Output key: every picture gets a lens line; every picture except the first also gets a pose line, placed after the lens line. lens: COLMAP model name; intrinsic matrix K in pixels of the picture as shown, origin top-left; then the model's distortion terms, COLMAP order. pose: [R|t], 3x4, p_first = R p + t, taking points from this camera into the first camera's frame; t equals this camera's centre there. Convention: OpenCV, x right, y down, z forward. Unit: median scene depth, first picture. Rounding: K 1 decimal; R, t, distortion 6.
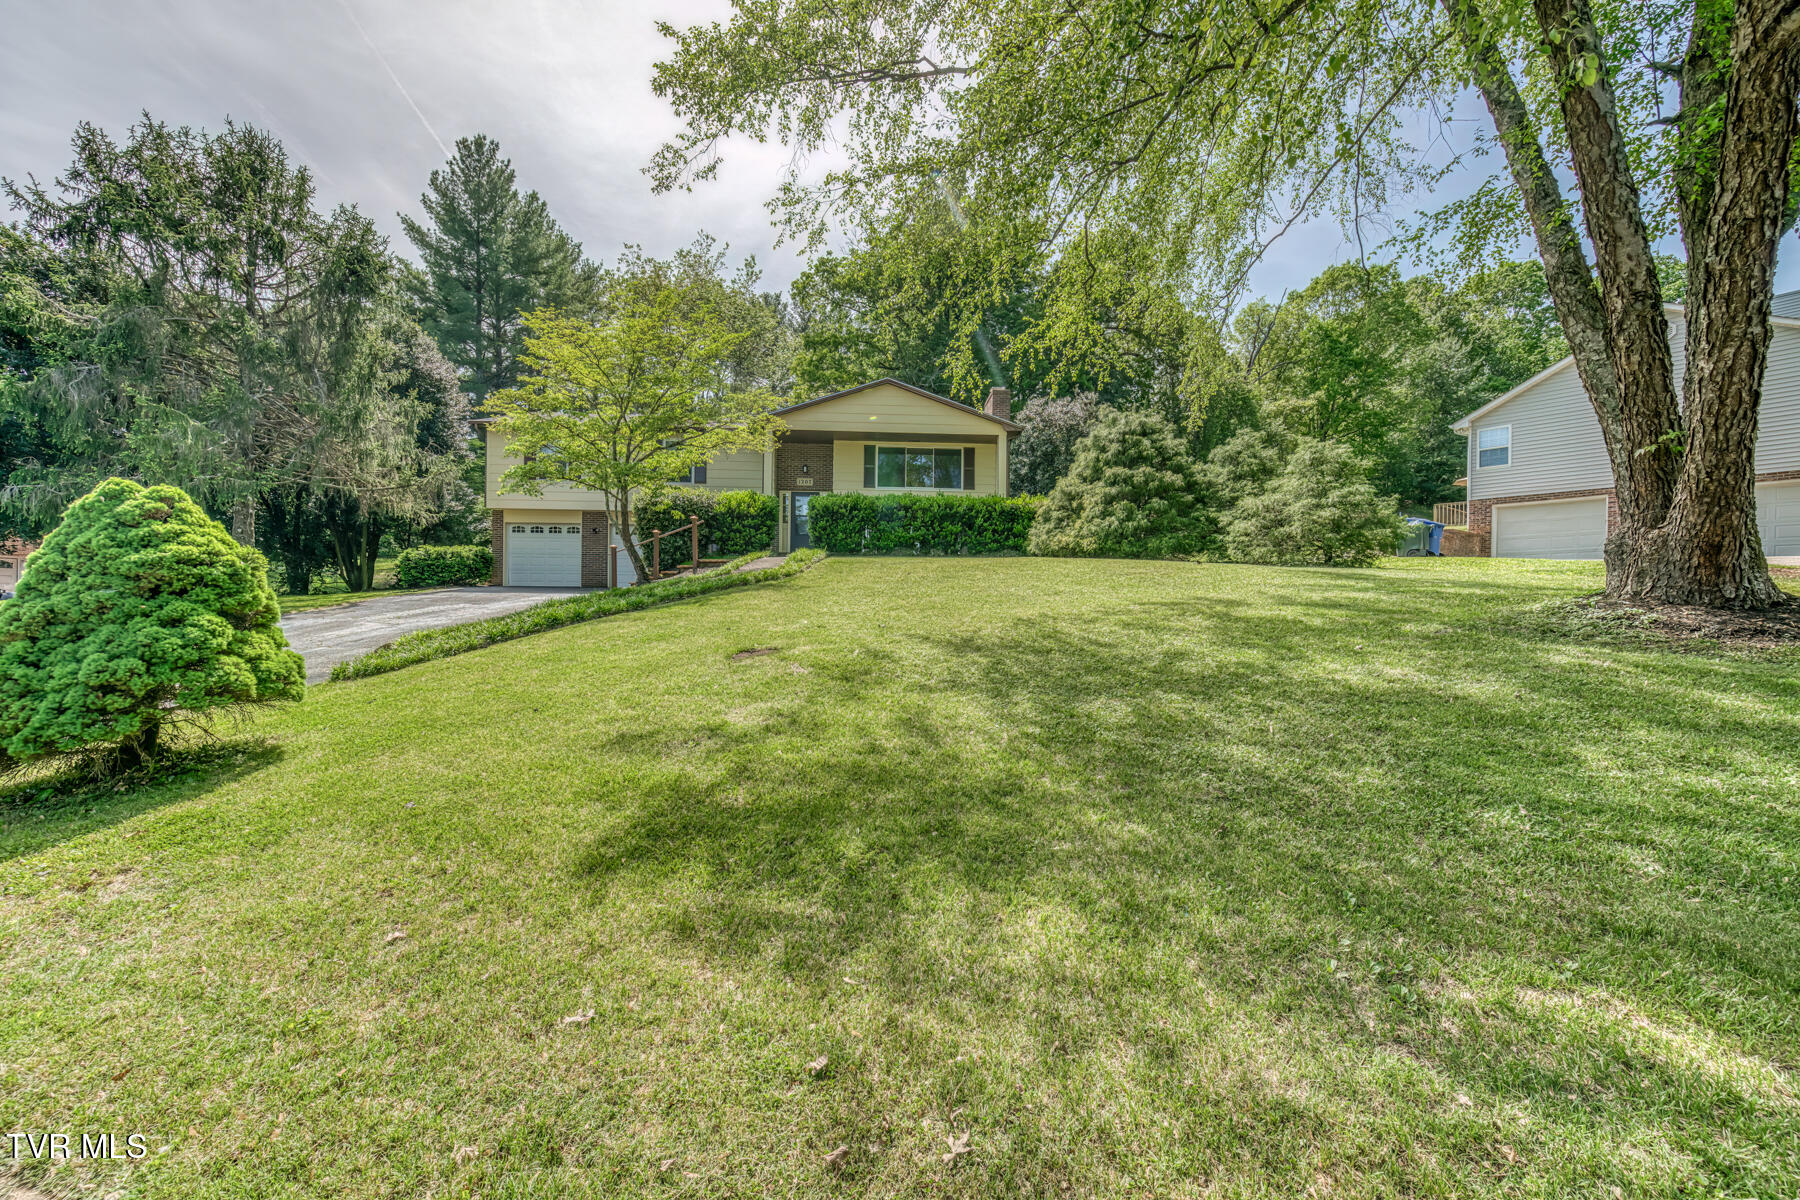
lens RADIAL K [[716.8, 0, 901.2], [0, 716.8, 610.4], [0, 0, 1]] dist [-0.002251, -0.000274]
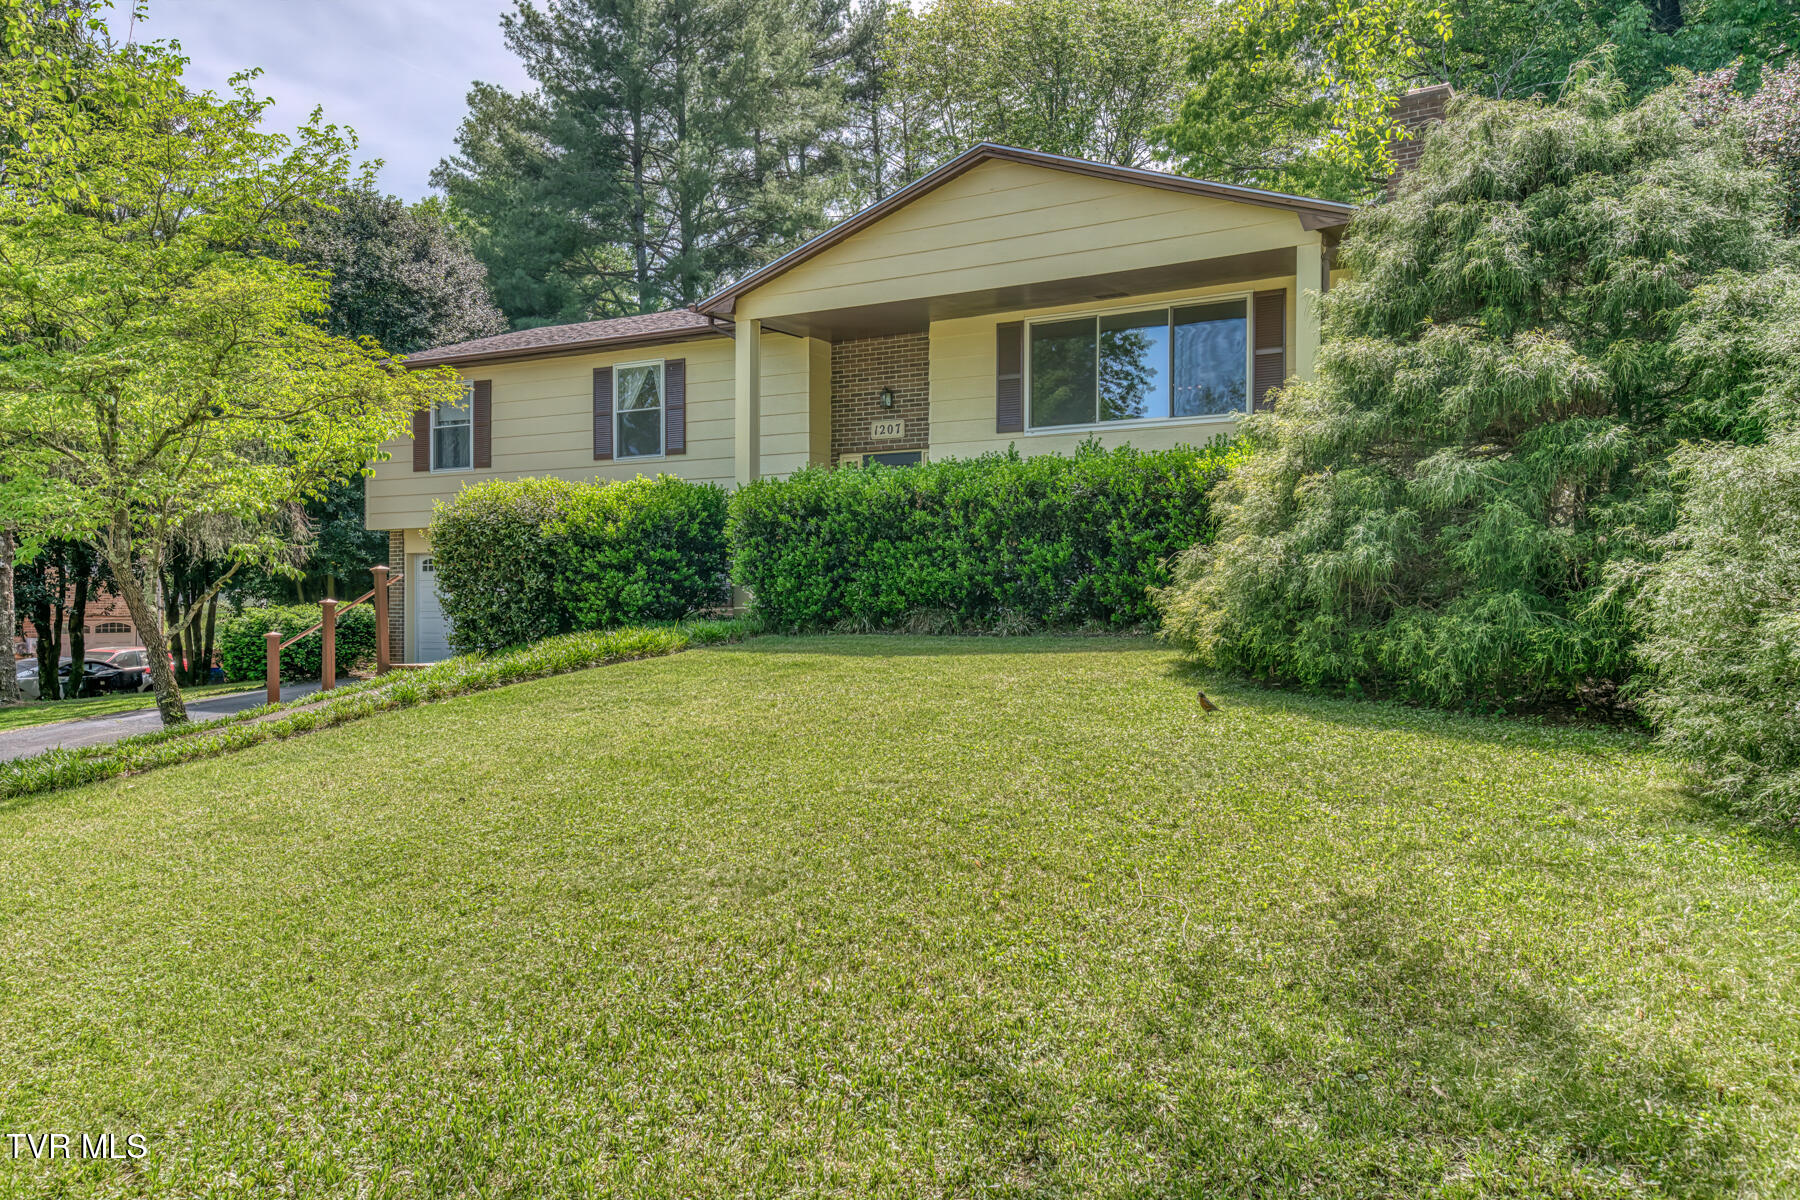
lens RADIAL K [[1393.4, 0, 895.5], [0, 1393.4, 605.6], [0, 0, 1]] dist [0.050865, 0.000291]
pose [[0.831054, -0.012434, -0.556052, 0.322557], [0.006381, 0.999897, -0.012823, -0.068933], [0.556154, 0.007108, 0.831049, 0.340571]]
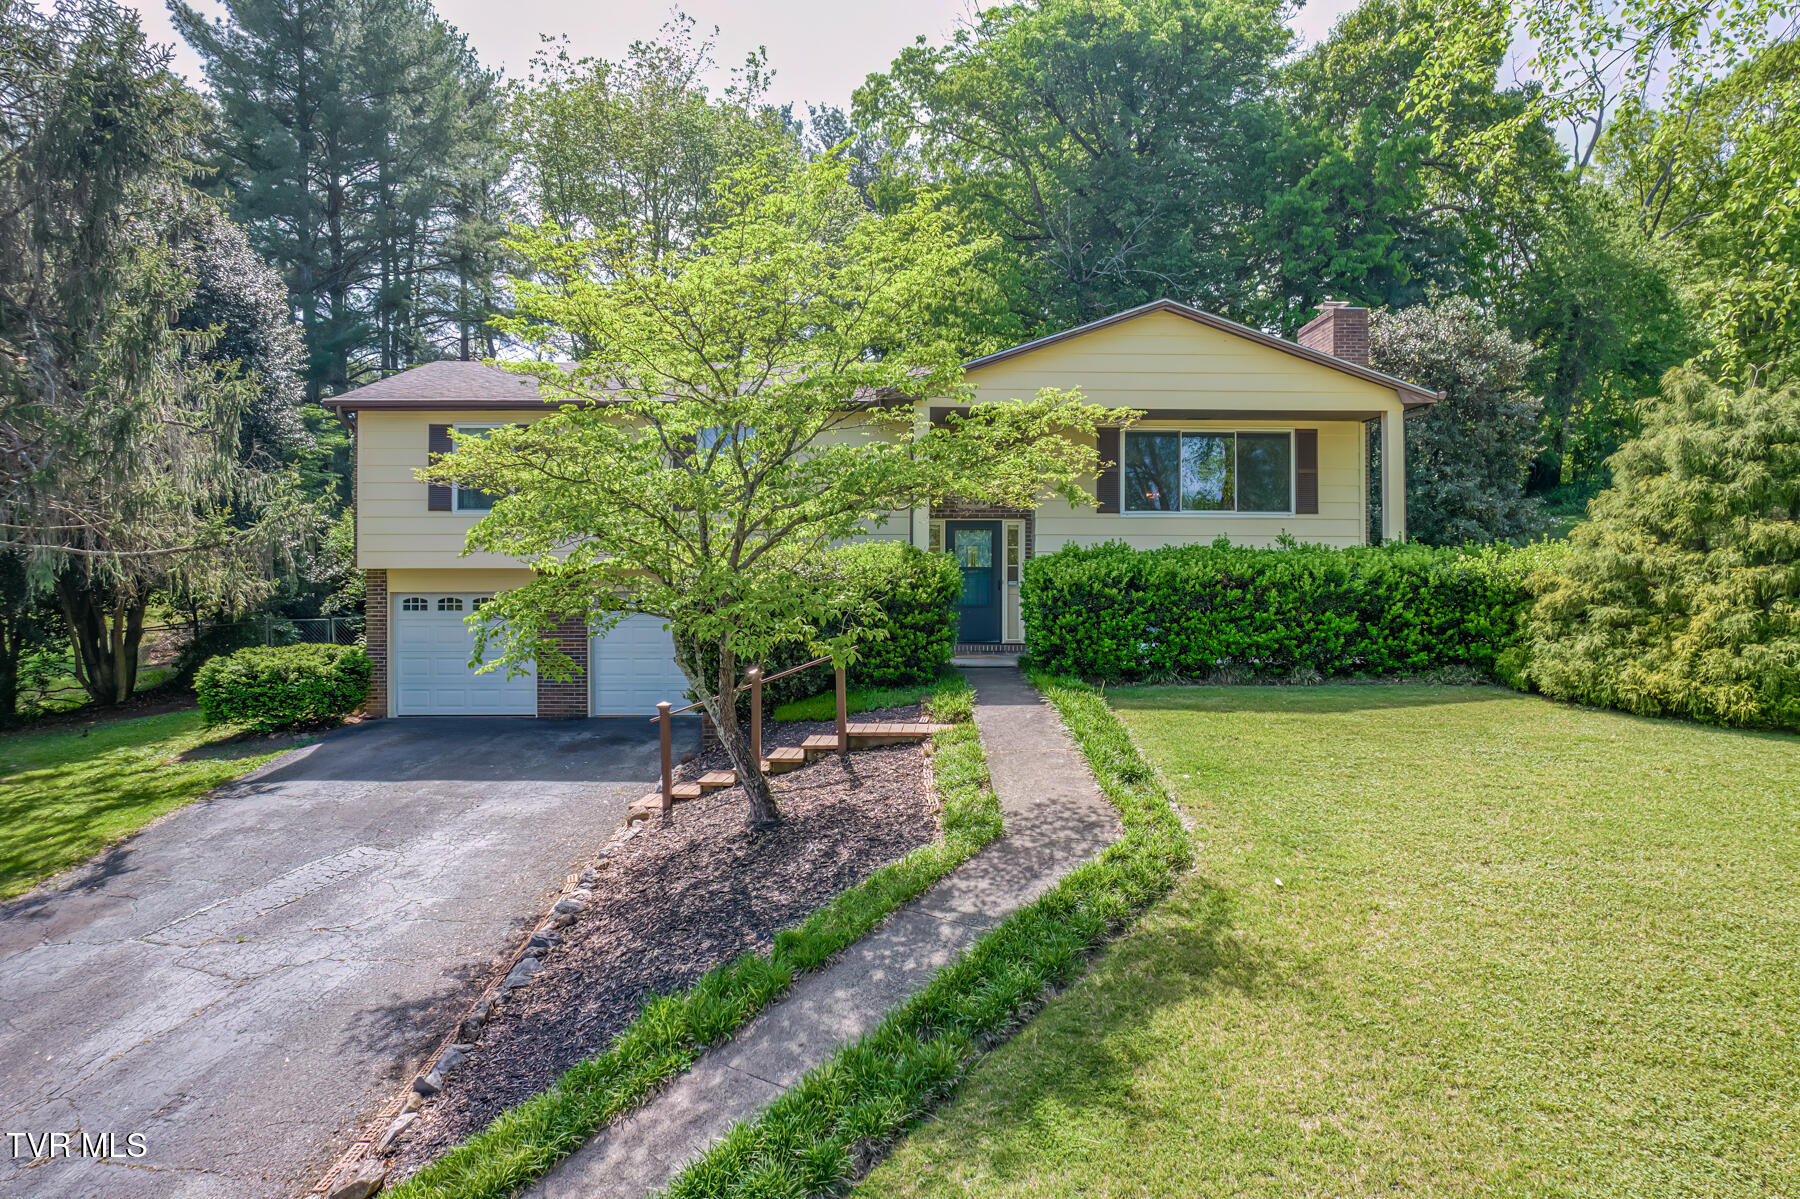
lens RADIAL K [[1164.3, 0, 898.9], [0, 1164.3, 596.6], [0, 0, 1]] dist [-0.065901, 0.057702]
pose [[0.999475, -0.012364, -0.029952, -0.166265], [0.012290, 0.999921, -0.002655, -0.113303], [0.029983, 0.002286, 0.999548, 0.190281]]
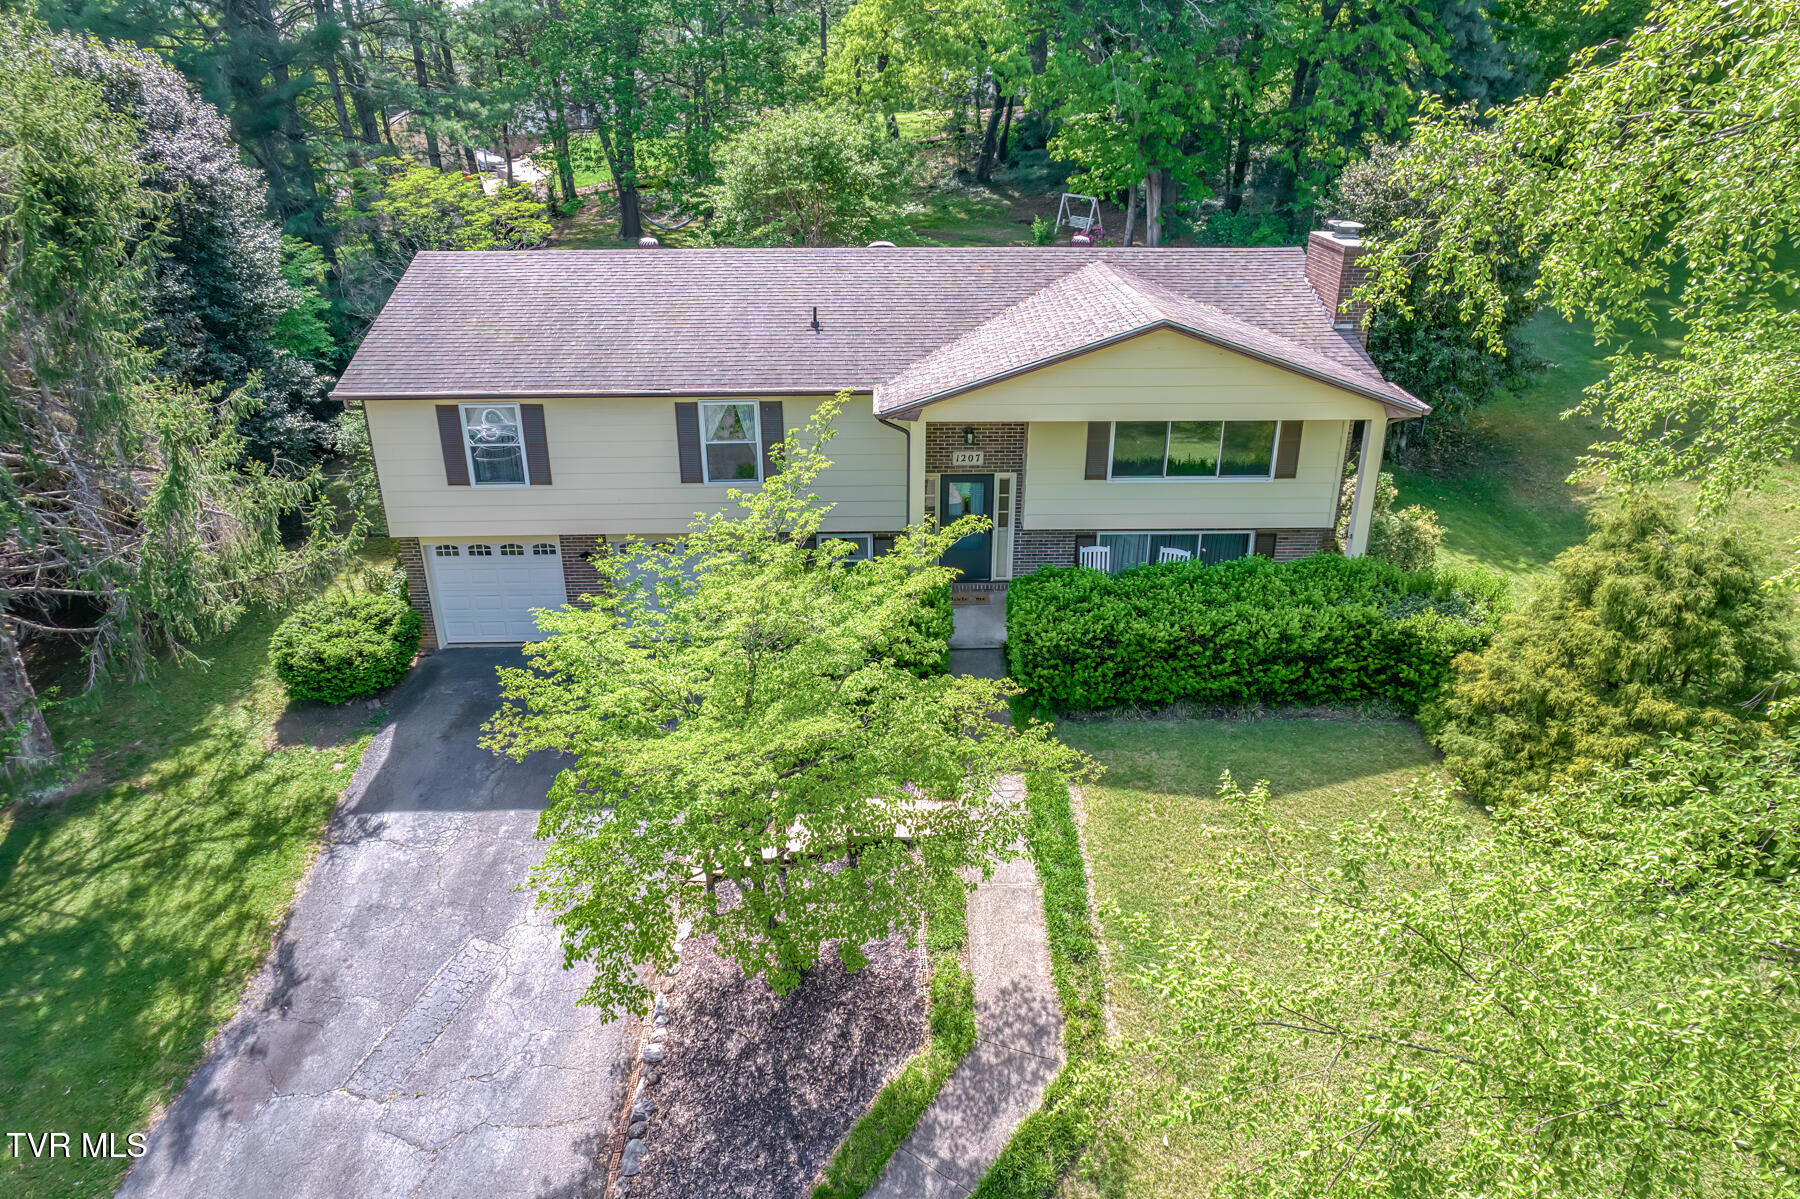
lens RADIAL K [[1164.3, 0, 897.6], [0, 1164.3, 608.1], [0, 0, 1]] dist [-0.065901, 0.057702]
pose [[0.999482, -0.000847, -0.032160, -0.161531], [0.014084, 0.910295, 0.413721, -0.439727], [0.028924, -0.413960, 0.909835, 0.187241]]
